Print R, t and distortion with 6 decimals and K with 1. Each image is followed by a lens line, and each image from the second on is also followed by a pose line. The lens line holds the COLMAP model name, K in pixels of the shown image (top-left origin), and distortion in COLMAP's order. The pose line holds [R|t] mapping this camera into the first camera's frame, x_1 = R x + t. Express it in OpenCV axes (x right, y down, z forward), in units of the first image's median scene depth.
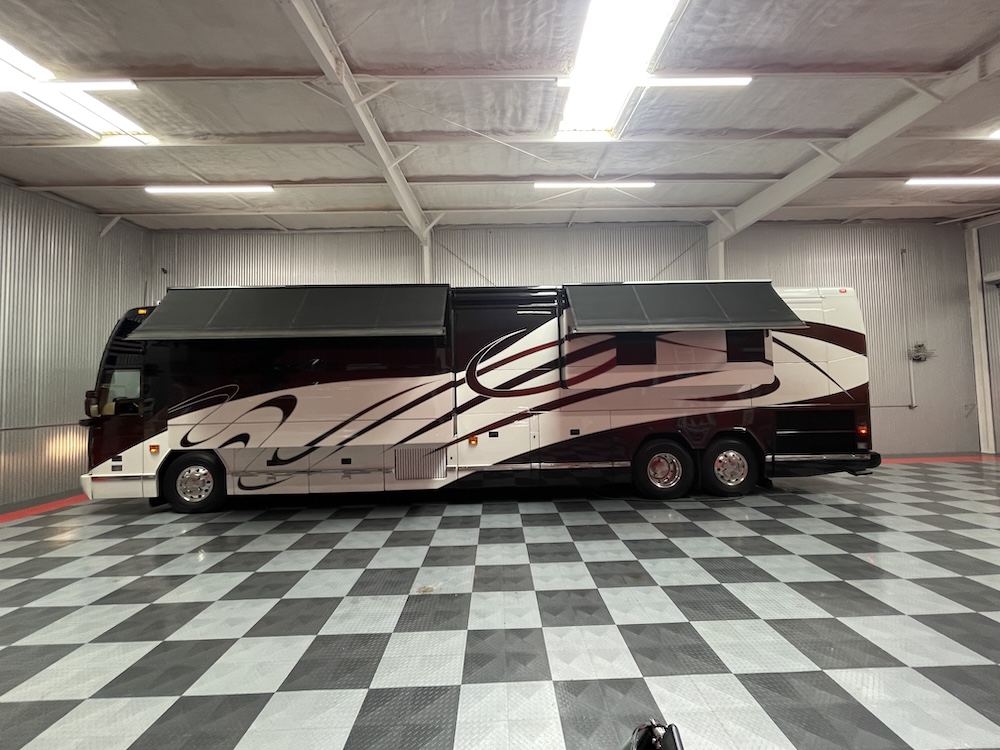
lens RADIAL K [[401.1, 0, 503.5], [0, 401.1, 370.8], [0, 0, 1]] dist [-0.000529, 0.000386]
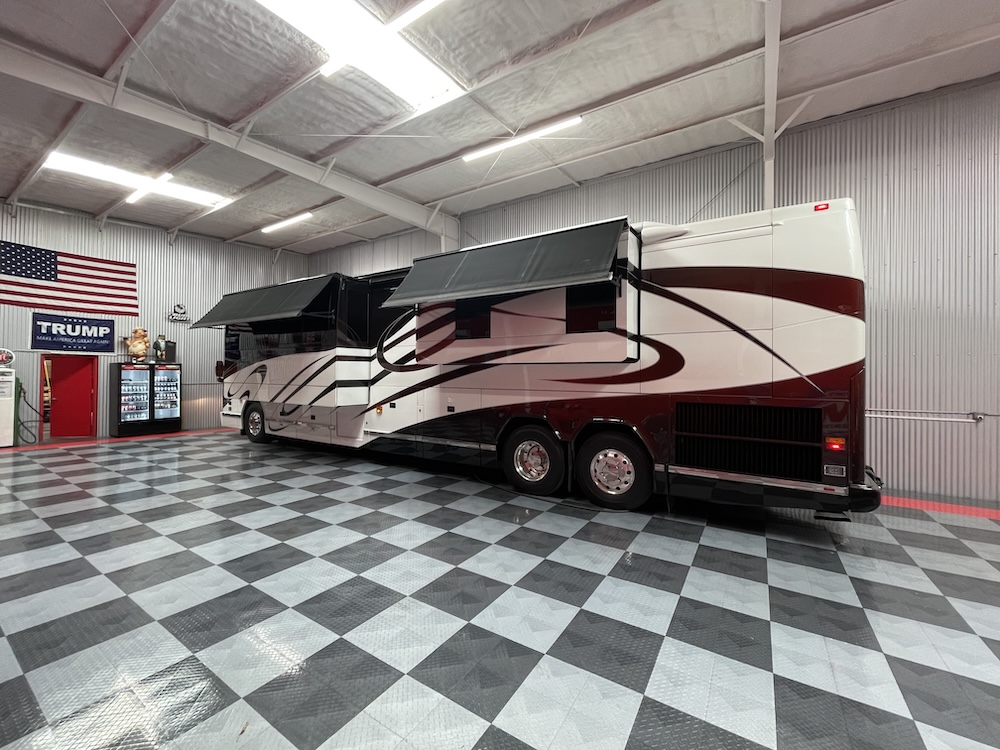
lens RADIAL K [[401.9, 0, 501.1], [0, 401.9, 372.4], [0, 0, 1]] dist [-0.001840, -0.000224]
pose [[0.832915, 0.026840, -0.552749, 0.831184], [-0.006554, 0.999232, 0.038644, 0.023811], [0.553362, -0.028564, 0.832451, 0.252893]]
